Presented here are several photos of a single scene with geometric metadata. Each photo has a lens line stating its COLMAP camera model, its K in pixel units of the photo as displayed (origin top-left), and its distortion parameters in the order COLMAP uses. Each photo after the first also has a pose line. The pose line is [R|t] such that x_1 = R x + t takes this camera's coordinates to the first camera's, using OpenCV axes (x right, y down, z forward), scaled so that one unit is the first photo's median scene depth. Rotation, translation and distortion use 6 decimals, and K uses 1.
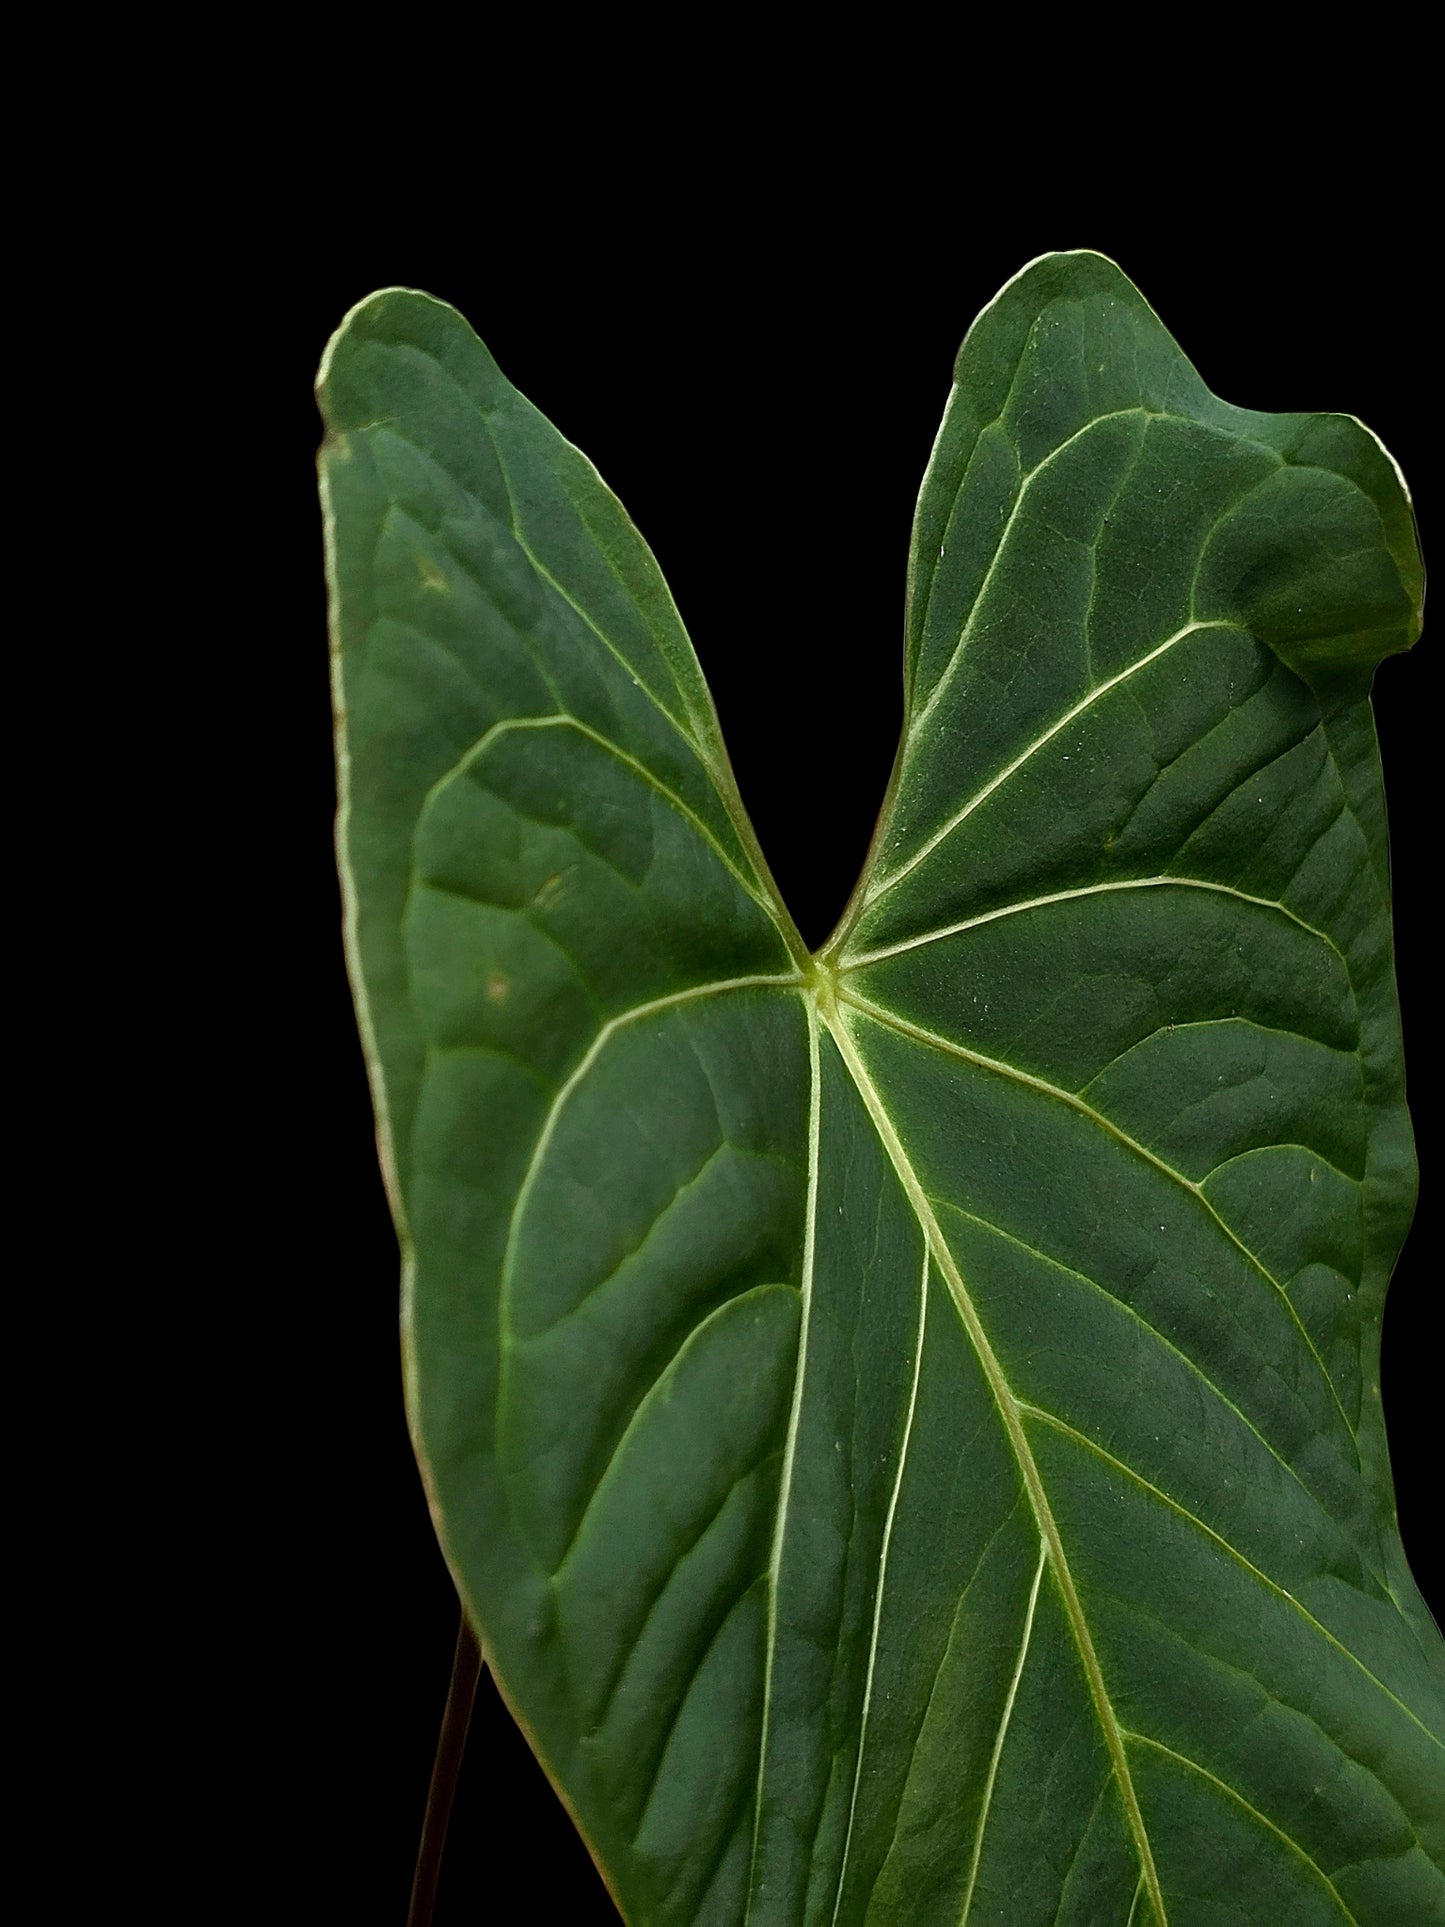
lens RADIAL K [[2599.1, 0, 719.9], [0, 2599.1, 937.1], [0, 0, 1]] dist [0.048683, 0.000000]
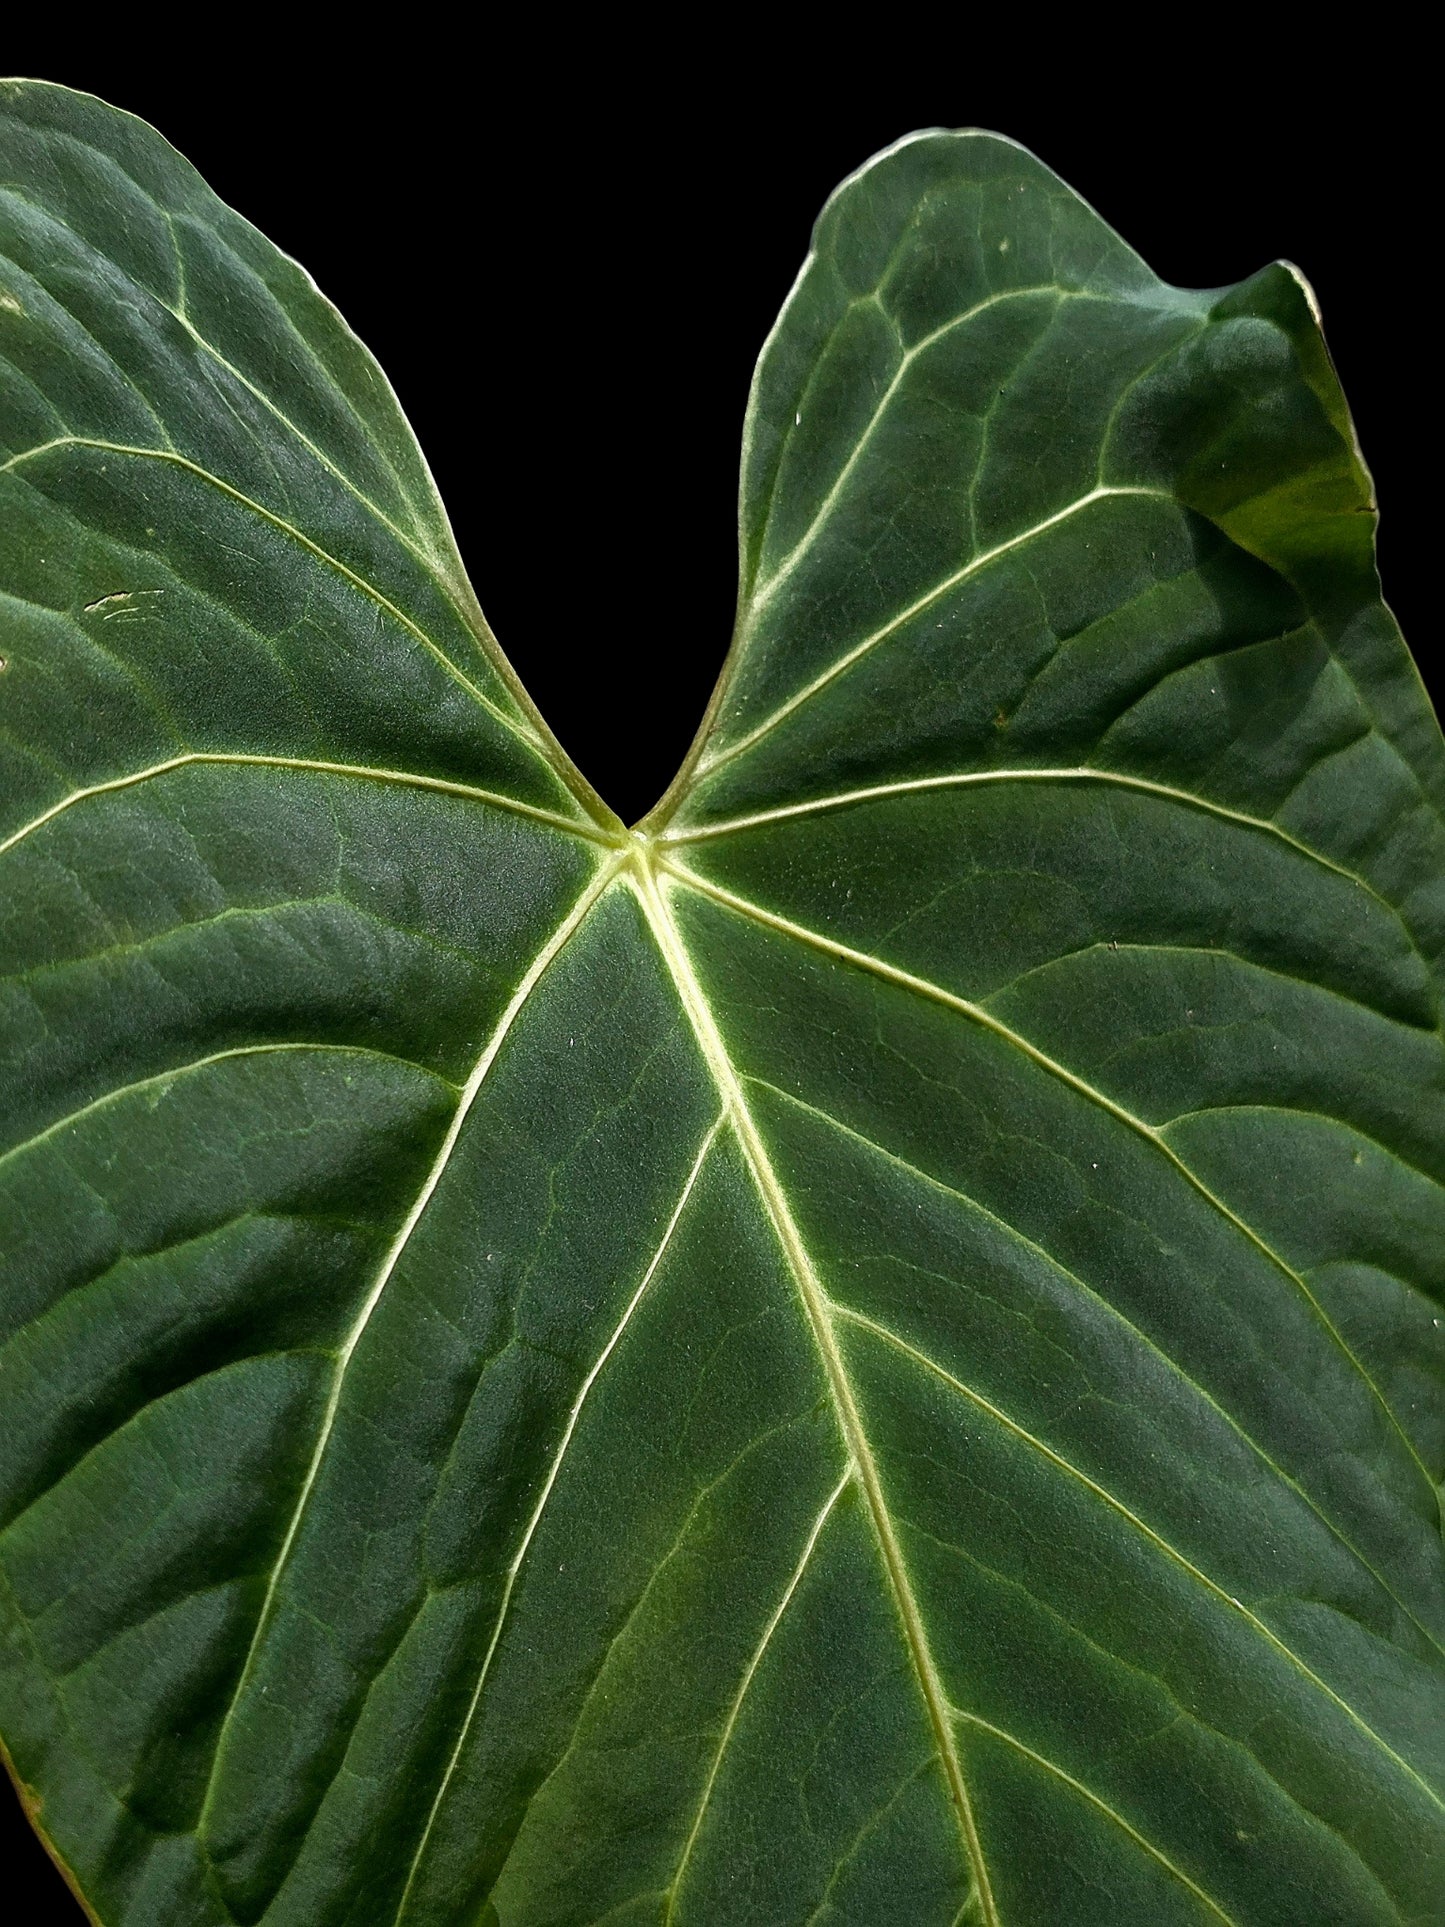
lens RADIAL K [[2599.1, 0, 764.9], [0, 2599.1, 947.5], [0, 0, 1]] dist [0.048683, 0.000000]
pose [[0.946996, -0.051856, -0.317031, 0.364396], [-0.020972, 0.974800, -0.222091, 0.249559], [0.320559, 0.216968, 0.922045, 0.165379]]
